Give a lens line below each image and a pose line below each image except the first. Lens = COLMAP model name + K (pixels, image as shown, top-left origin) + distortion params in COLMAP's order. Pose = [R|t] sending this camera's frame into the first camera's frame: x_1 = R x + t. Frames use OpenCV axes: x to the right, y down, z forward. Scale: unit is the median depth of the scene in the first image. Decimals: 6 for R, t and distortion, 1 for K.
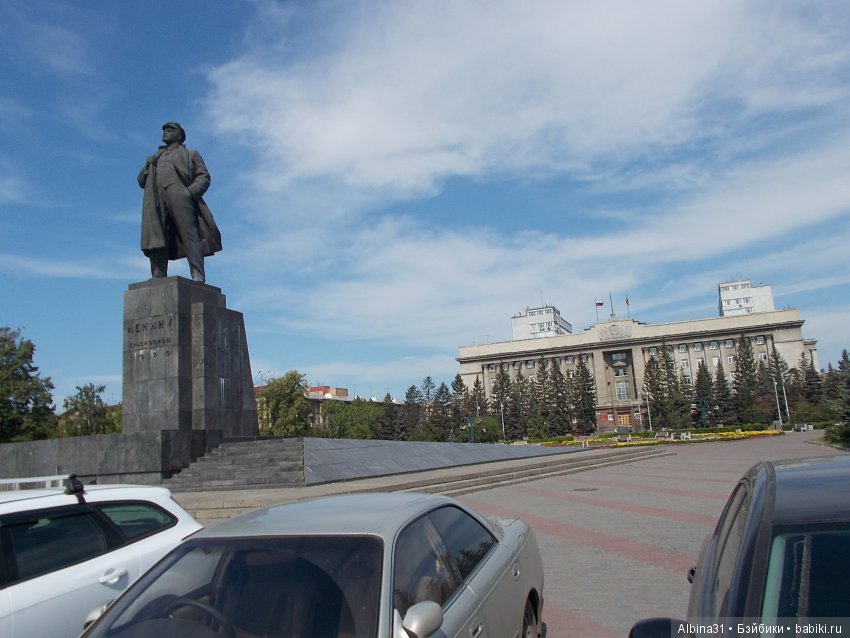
lens RADIAL K [[631.3, 0, 425.0], [0, 631.3, 319.0], [0, 0, 1]] dist [-0.004692, 0.009040]
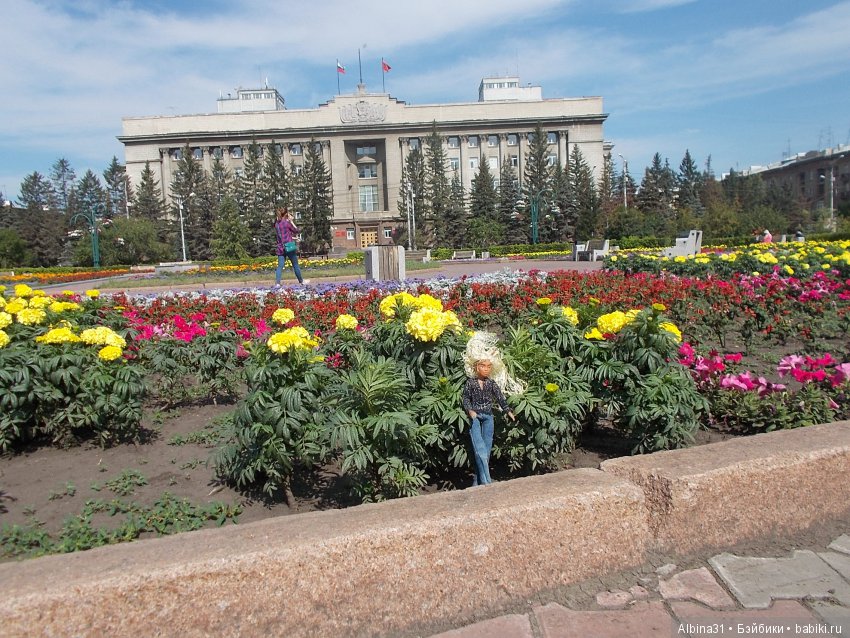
lens RADIAL K [[614.8, 0, 414.1], [0, 614.8, 332.1], [0, 0, 1]] dist [-0.005993, 0.005690]
pose [[0.913229, -0.025439, 0.406653, 0.075141], [-0.092031, 0.959378, 0.266691, 0.067692], [-0.396918, -0.280975, 0.873790, 0.331753]]
